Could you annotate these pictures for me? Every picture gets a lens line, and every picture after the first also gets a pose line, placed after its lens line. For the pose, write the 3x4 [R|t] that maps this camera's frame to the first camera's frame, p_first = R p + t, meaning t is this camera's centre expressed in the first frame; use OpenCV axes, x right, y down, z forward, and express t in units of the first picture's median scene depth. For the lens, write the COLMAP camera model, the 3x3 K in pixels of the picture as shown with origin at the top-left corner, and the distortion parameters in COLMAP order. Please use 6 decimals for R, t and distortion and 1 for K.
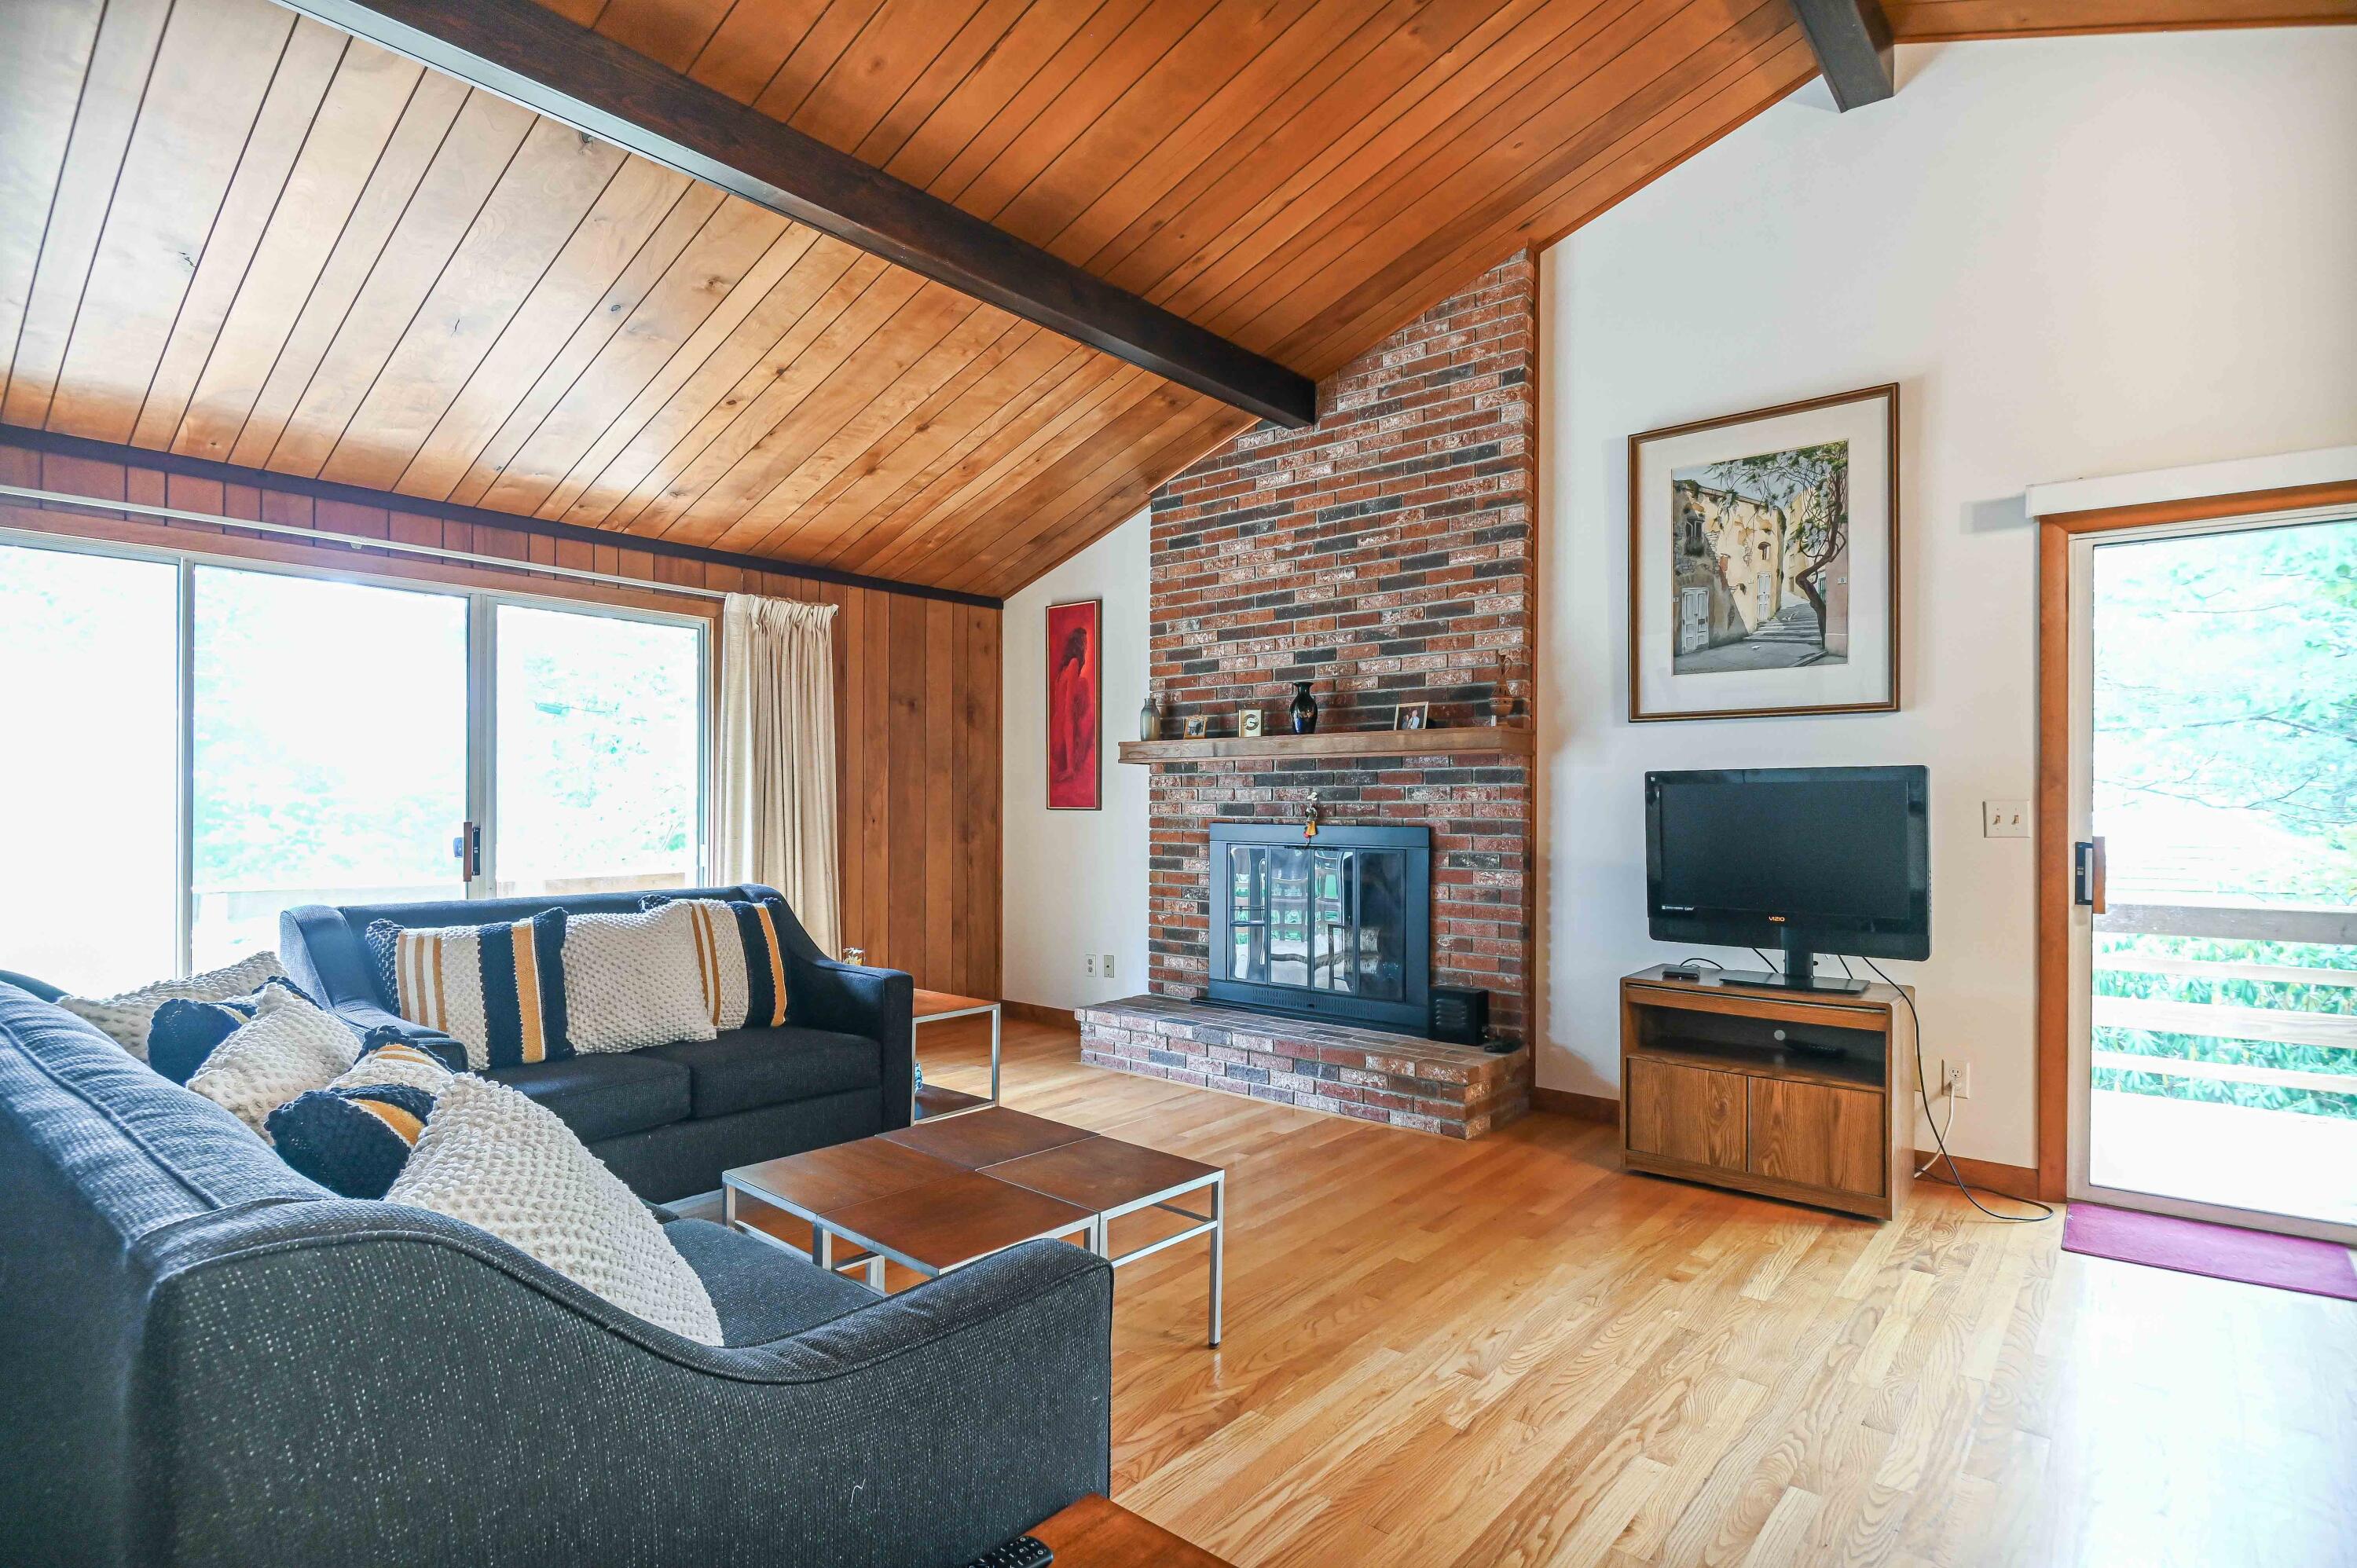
lens RADIAL K [[1201.0, 0, 1159.6], [0, 1201.0, 804.0], [0, 0, 1]] dist [0.014586, -0.017567]
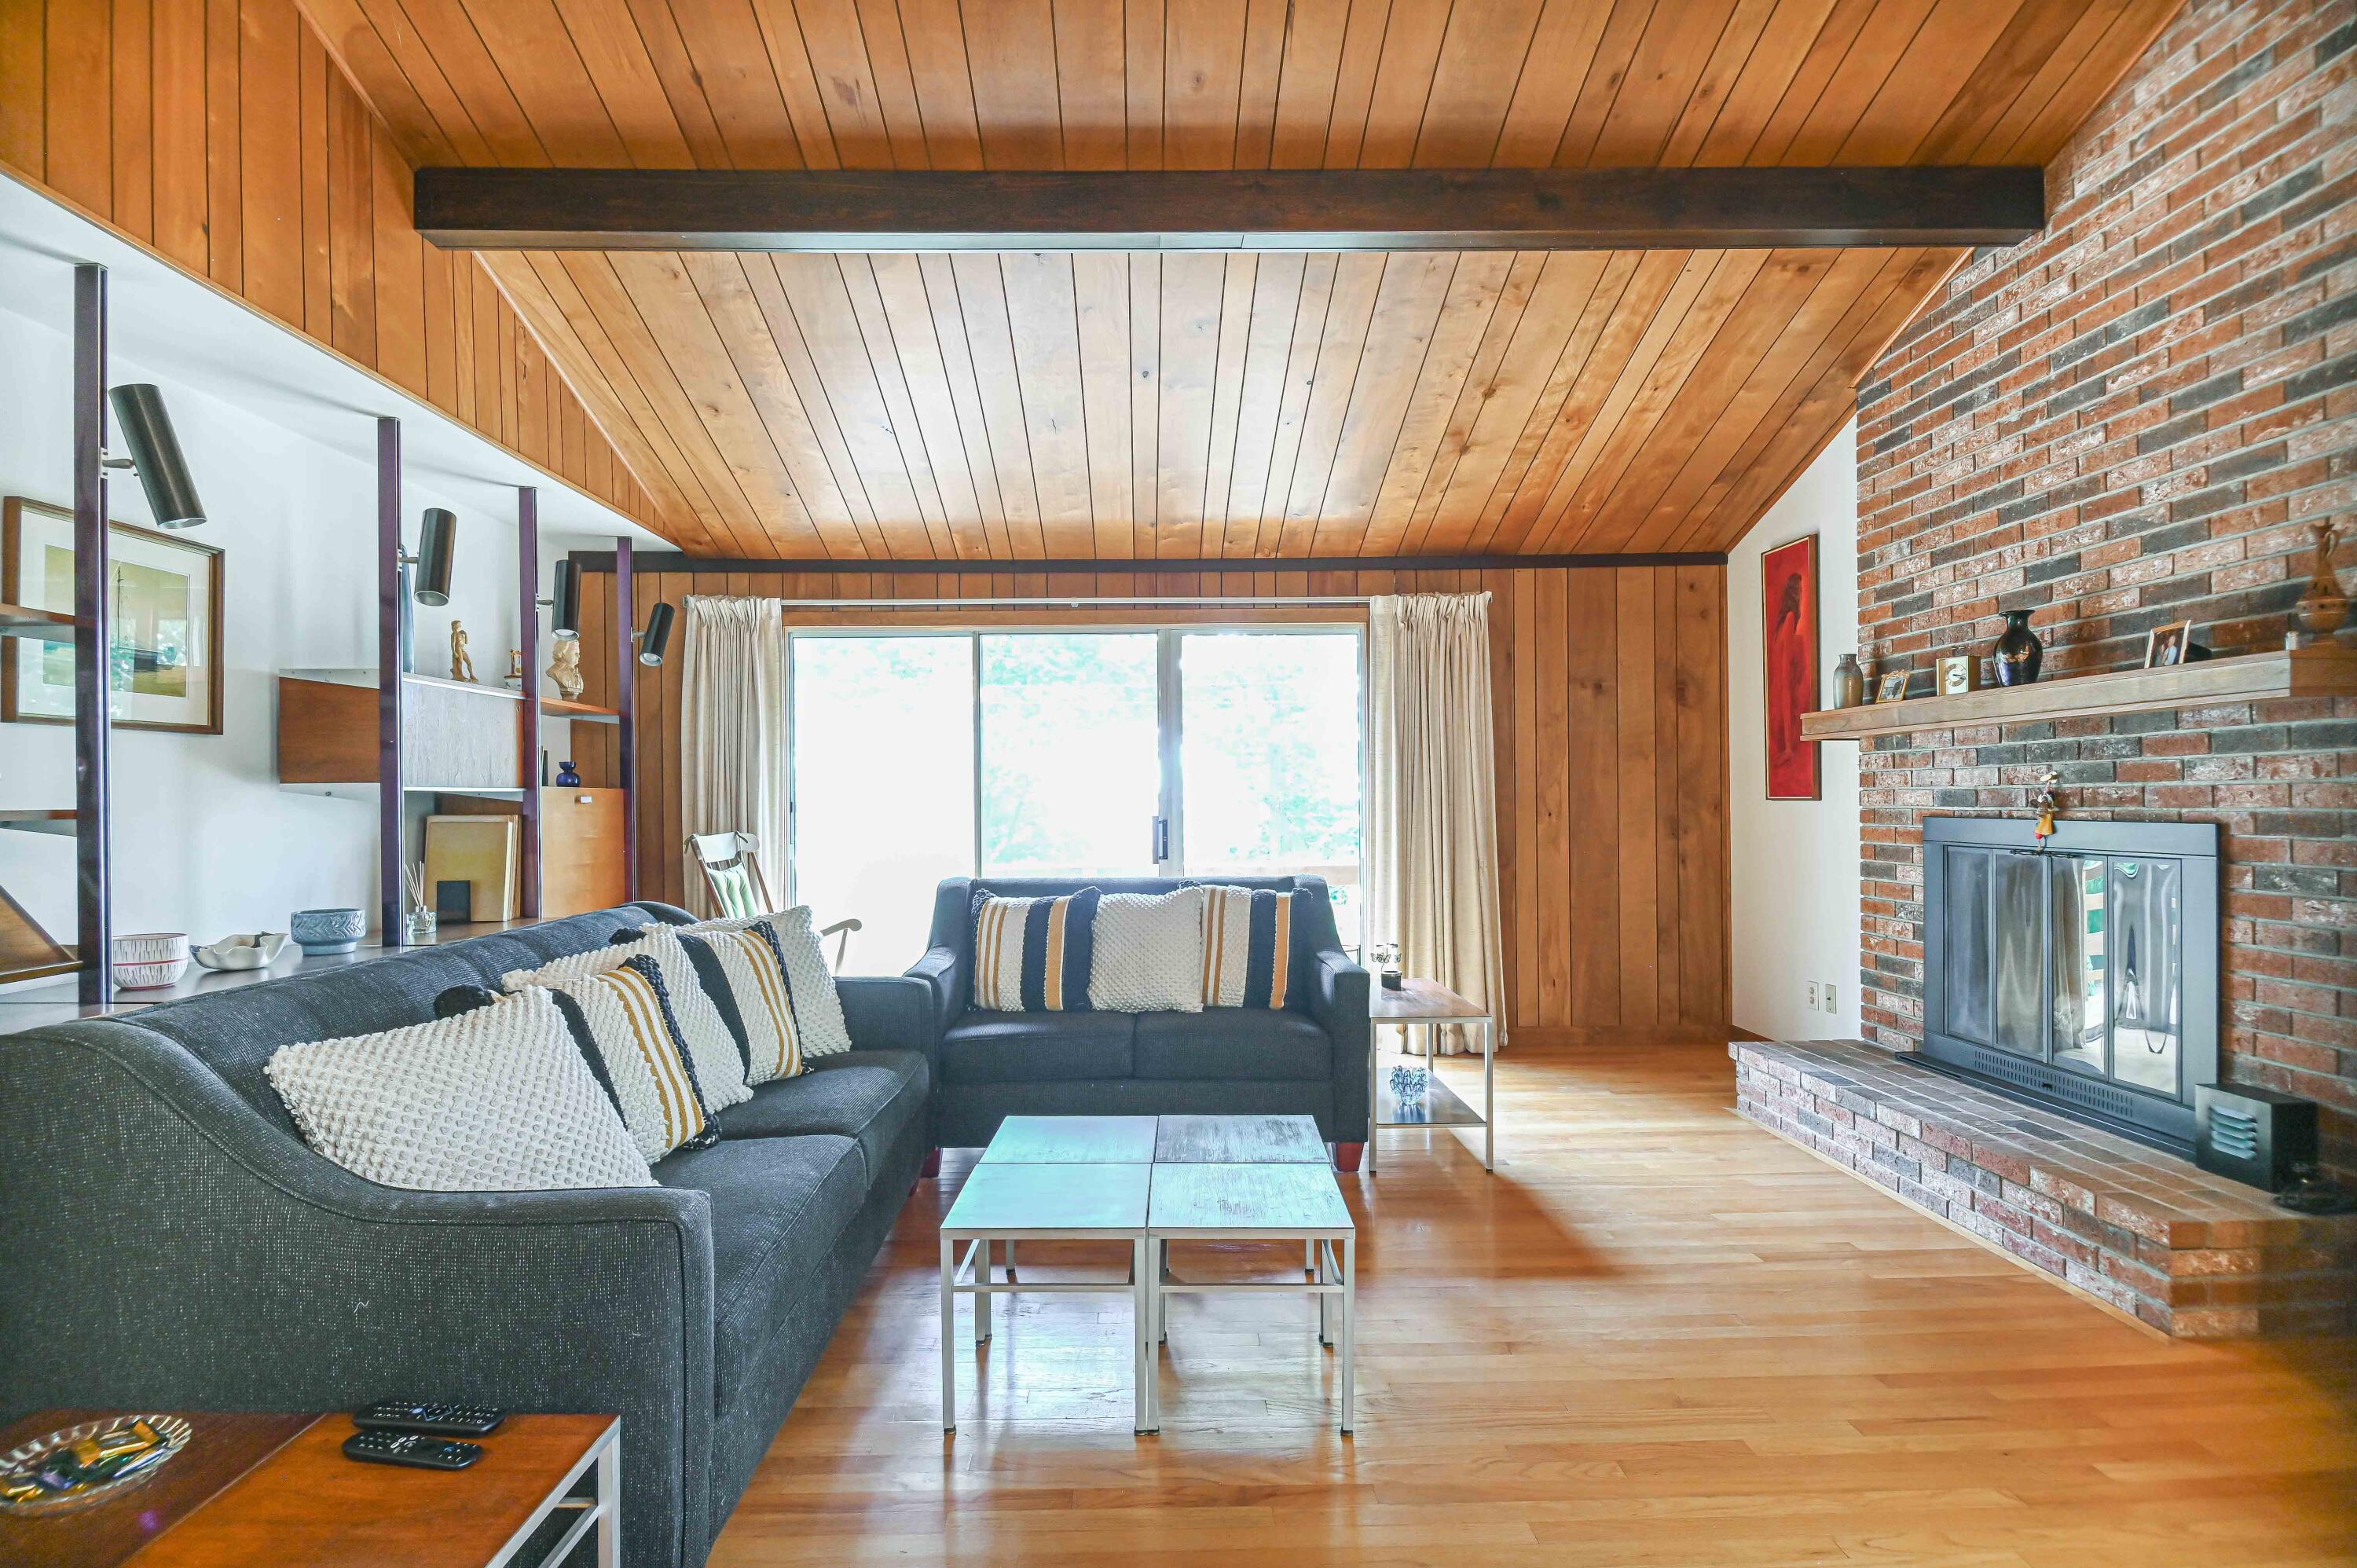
lens RADIAL K [[1201.0, 0, 1157.7], [0, 1201.0, 801.0], [0, 0, 1]] dist [0.014586, -0.017567]
pose [[0.657008, -0.010131, -0.753815, 0.319219], [0.012261, 0.999921, -0.002751, 0.002802], [0.753784, -0.007435, 0.657080, 0.182434]]
